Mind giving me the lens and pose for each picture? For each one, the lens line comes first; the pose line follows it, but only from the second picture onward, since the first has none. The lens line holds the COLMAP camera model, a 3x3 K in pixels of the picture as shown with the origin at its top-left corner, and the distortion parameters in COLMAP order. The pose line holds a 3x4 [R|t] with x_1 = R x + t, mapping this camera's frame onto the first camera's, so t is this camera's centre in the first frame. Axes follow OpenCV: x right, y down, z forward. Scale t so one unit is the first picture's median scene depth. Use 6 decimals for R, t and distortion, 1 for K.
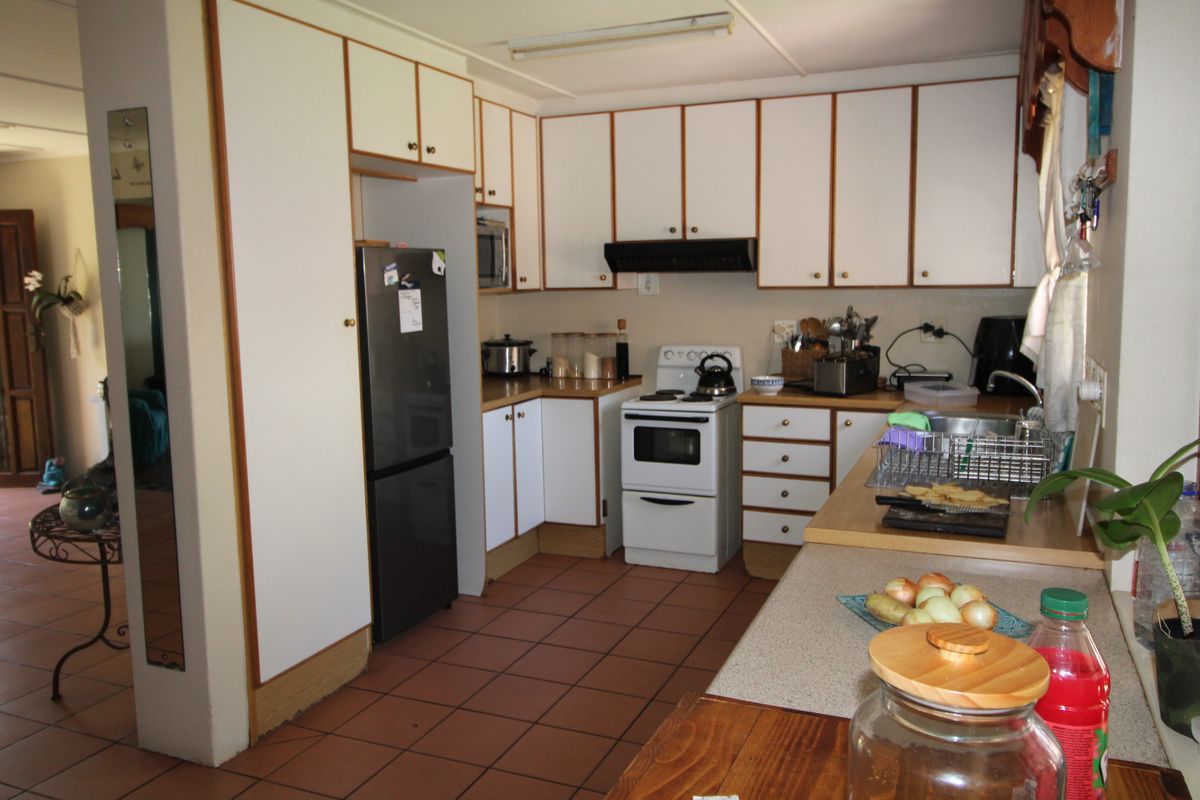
lens RADIAL K [[929.2, 0, 611.1], [0, 929.2, 377.0], [0, 0, 1]] dist [0.018074, 0.001437]
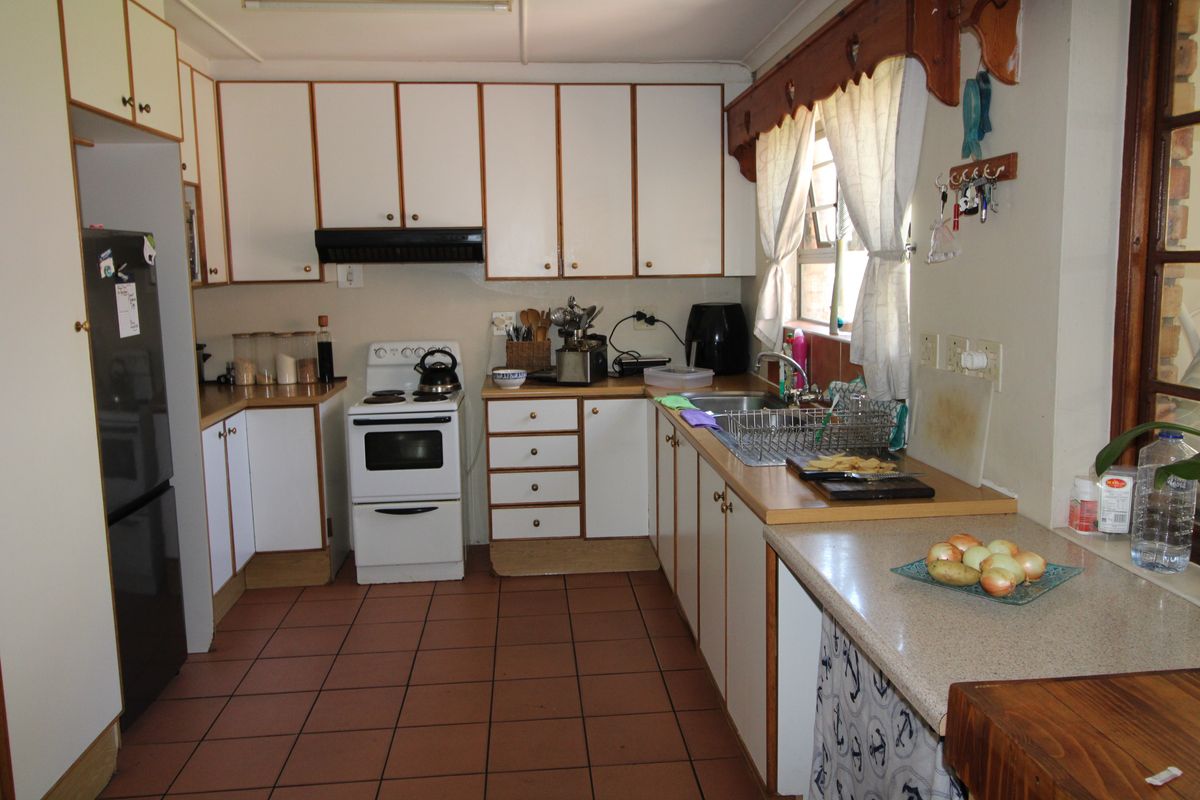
lens RADIAL K [[929.2, 0, 611.1], [0, 929.2, 377.0], [0, 0, 1]] dist [0.018074, 0.001437]
pose [[0.880717, -0.057474, 0.470143, -0.189033], [0.054881, 0.998308, 0.019233, -0.005650], [-0.470453, 0.008863, 0.882381, 0.085878]]
